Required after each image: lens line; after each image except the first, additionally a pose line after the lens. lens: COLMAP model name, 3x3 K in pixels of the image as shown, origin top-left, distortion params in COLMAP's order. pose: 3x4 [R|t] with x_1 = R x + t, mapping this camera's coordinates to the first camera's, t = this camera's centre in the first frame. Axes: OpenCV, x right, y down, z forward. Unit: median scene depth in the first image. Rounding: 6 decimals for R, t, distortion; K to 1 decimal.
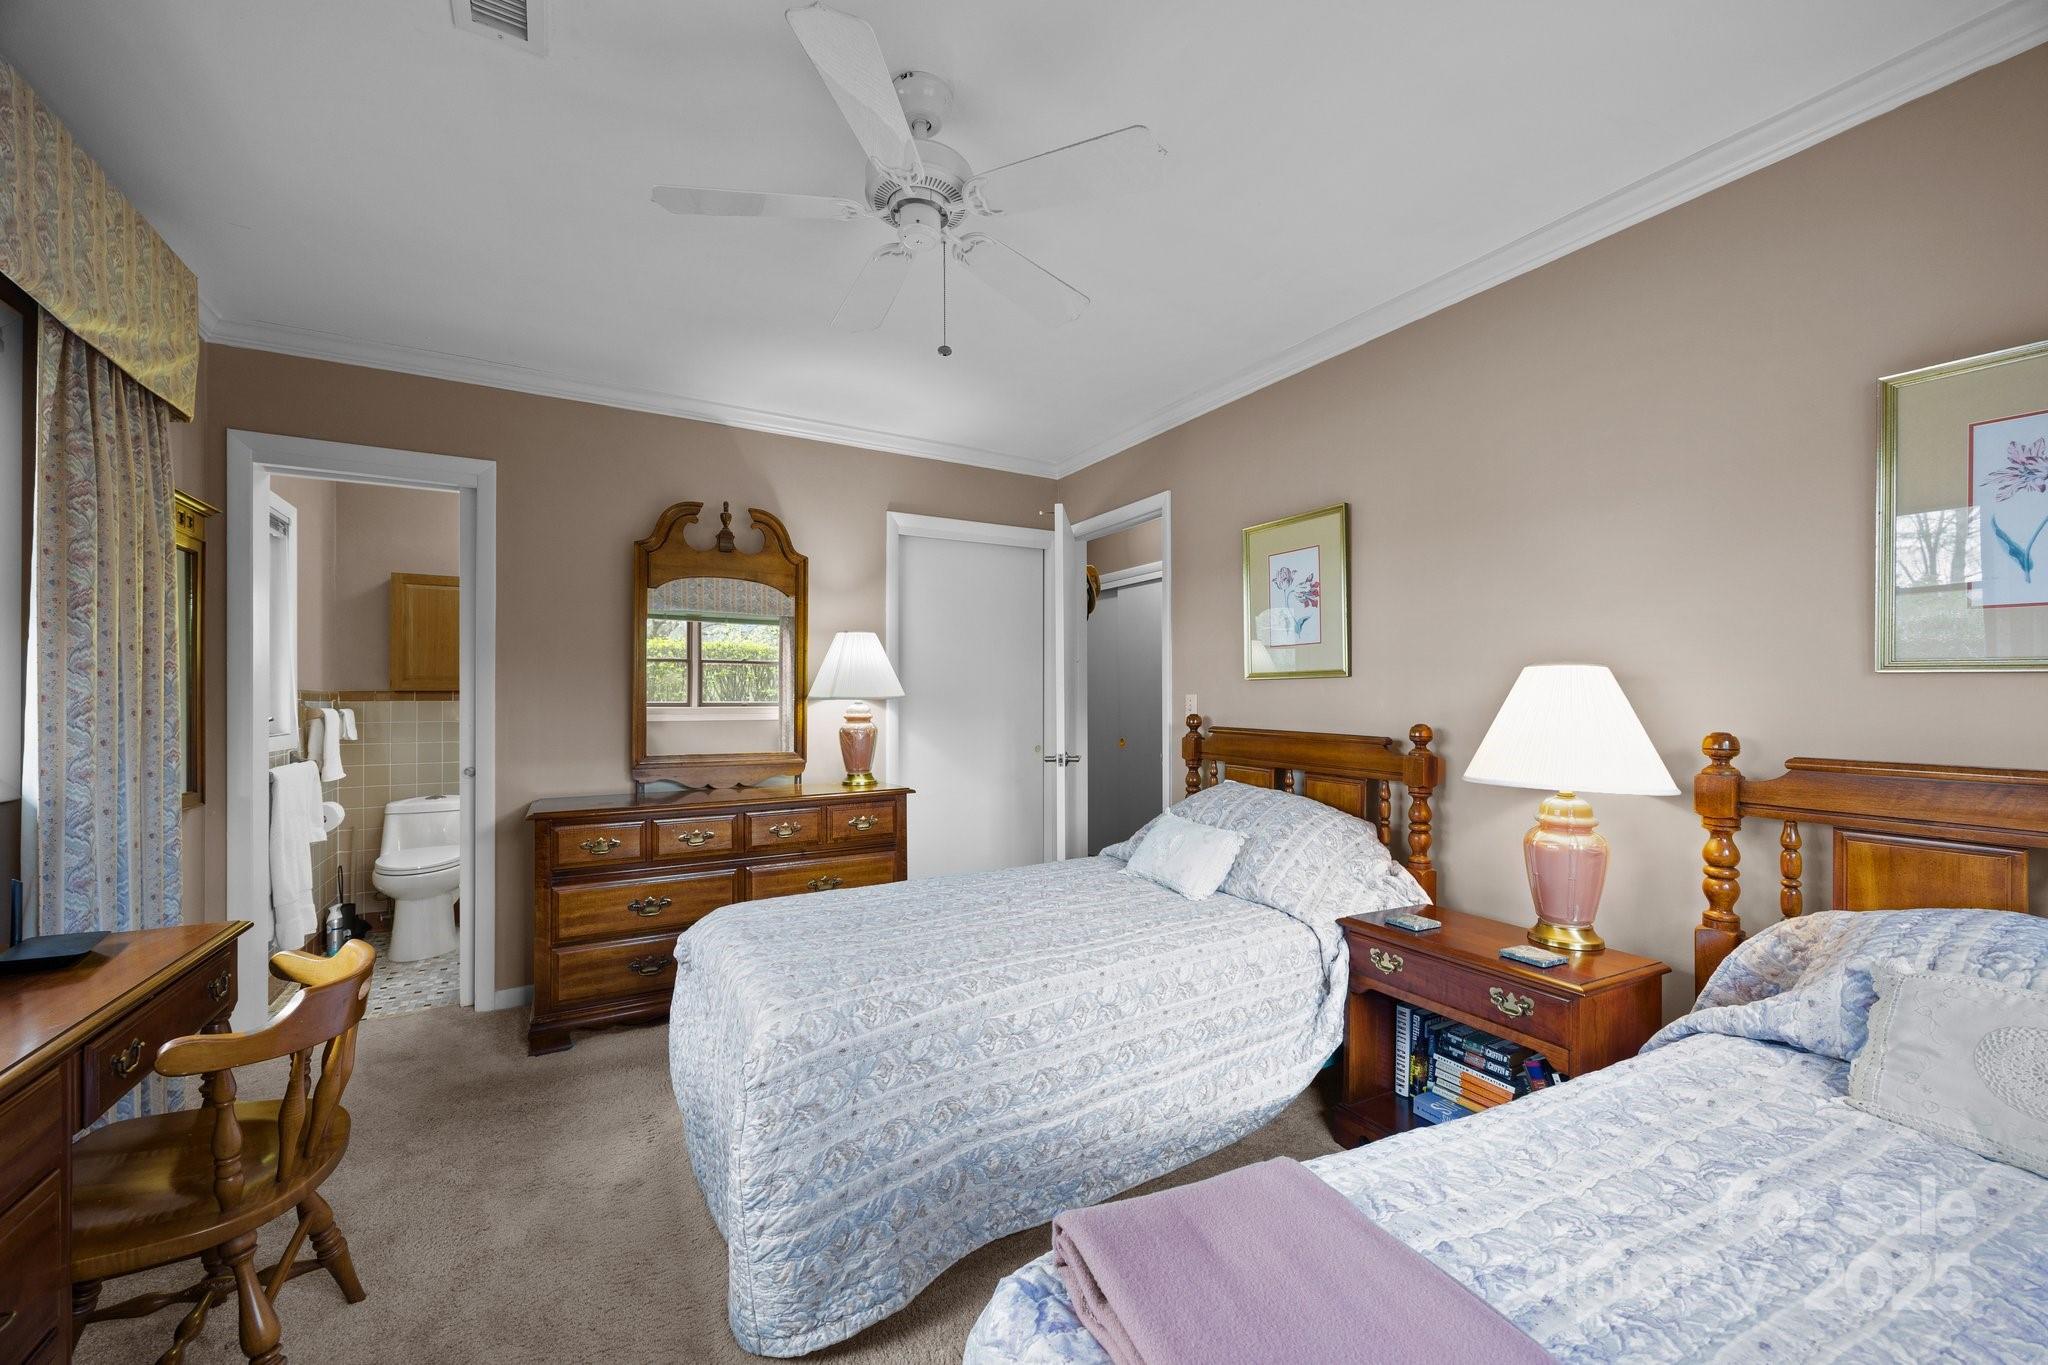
lens RADIAL K [[788.6, 0, 1027.0], [0, 788.6, 691.7], [0, 0, 1]] dist [-0.001686, -0.000097]
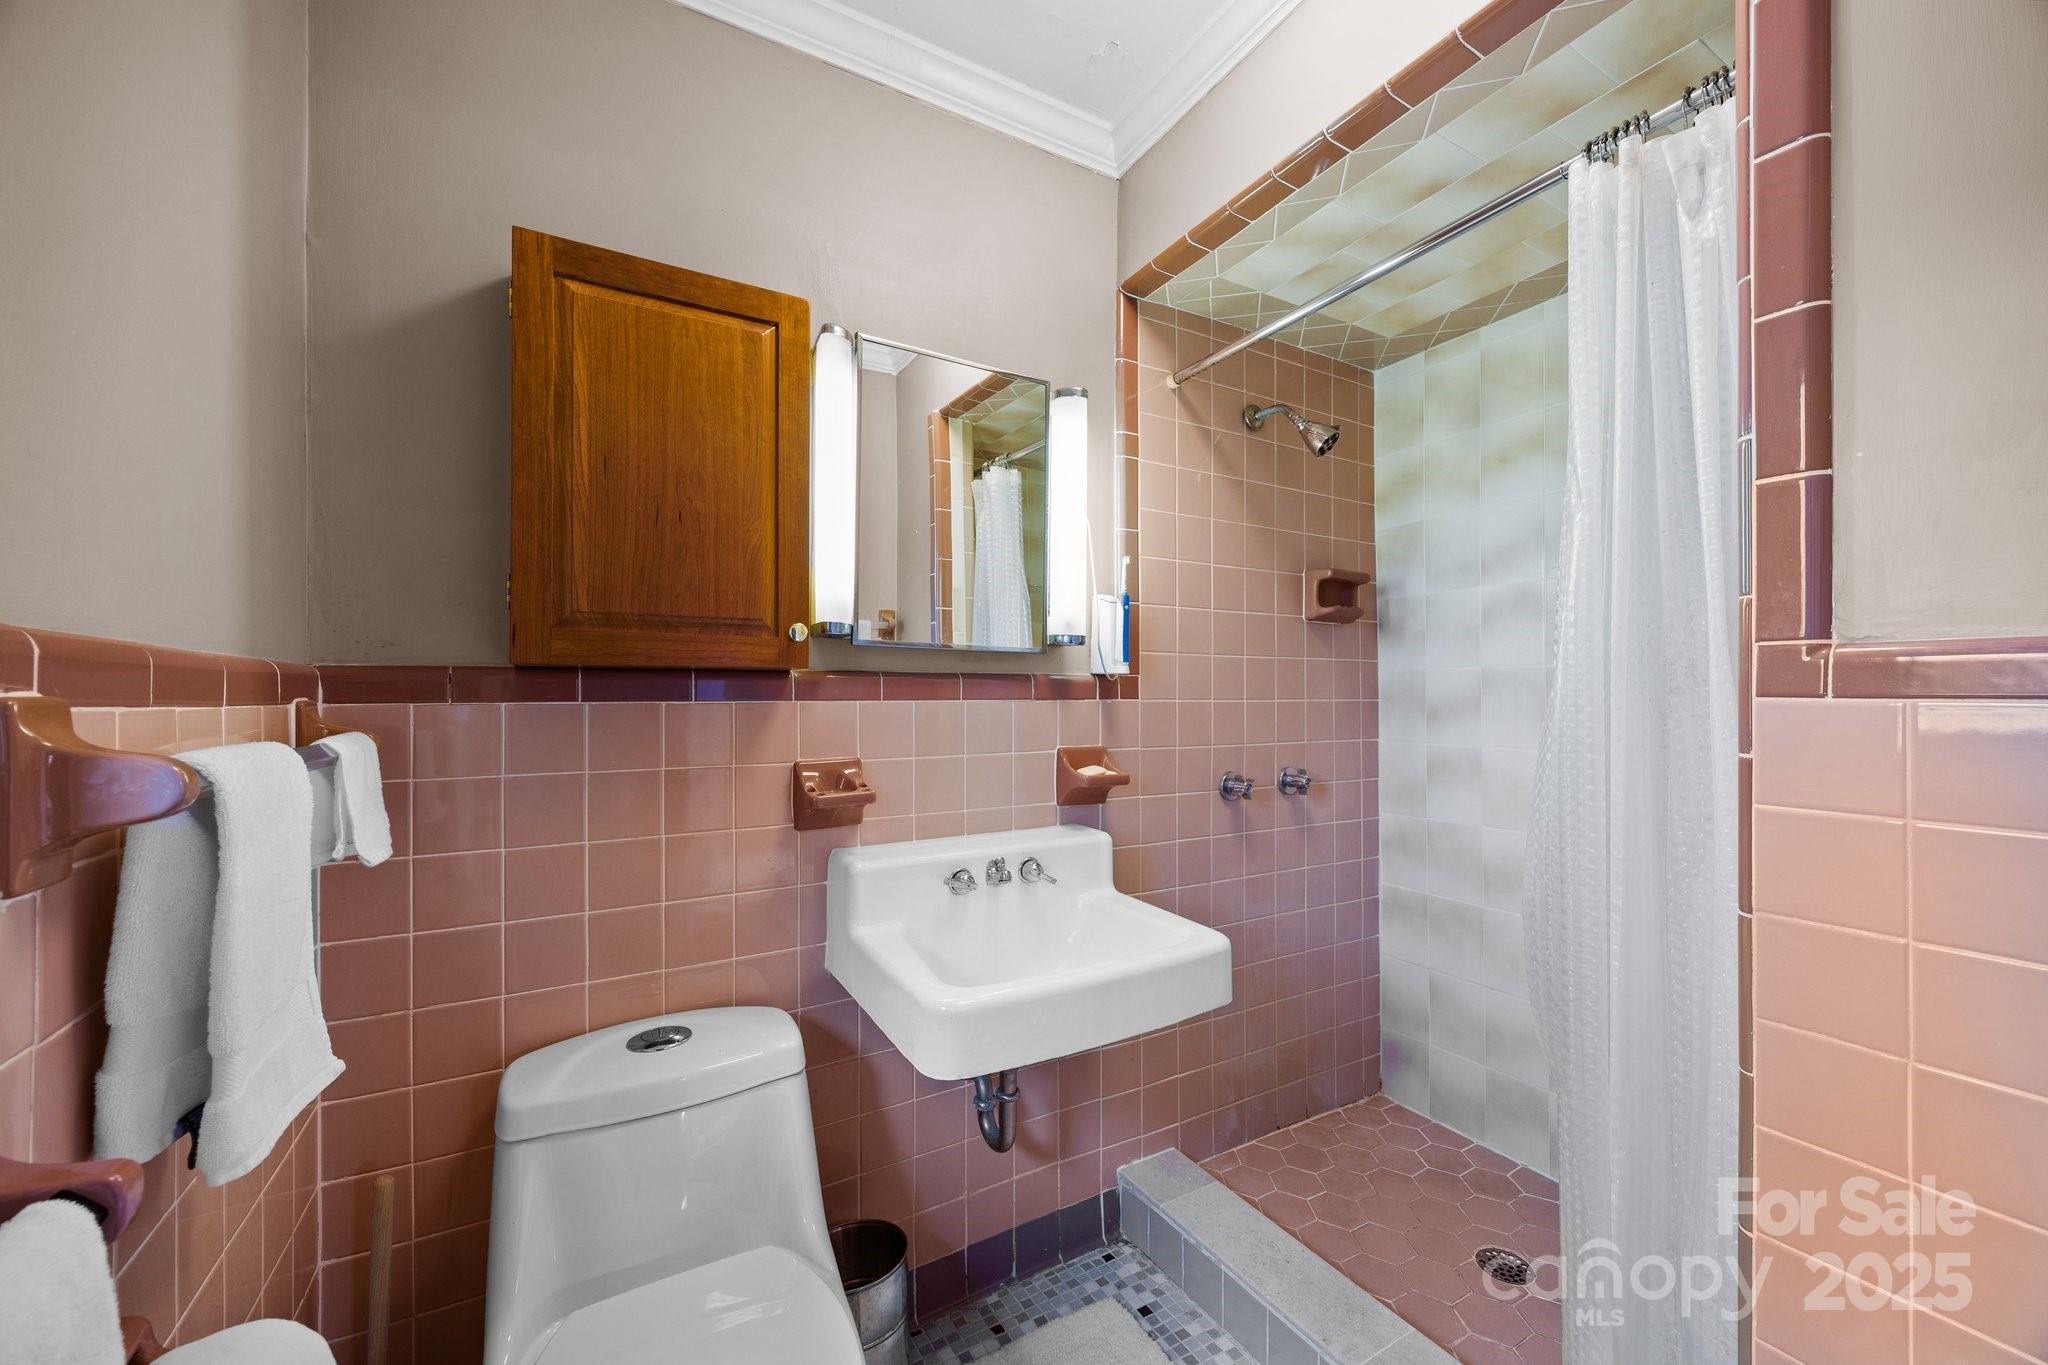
lens RADIAL K [[788.6, 0, 1022.1], [0, 788.6, 687.0], [0, 0, 1]] dist [-0.001686, -0.000097]
pose [[0.999805, -0.000294, -0.019751, -0.645157], [0.000297, 1.000000, 0.000136, 0.006568], [0.019751, -0.000142, 0.999805, 0.754374]]
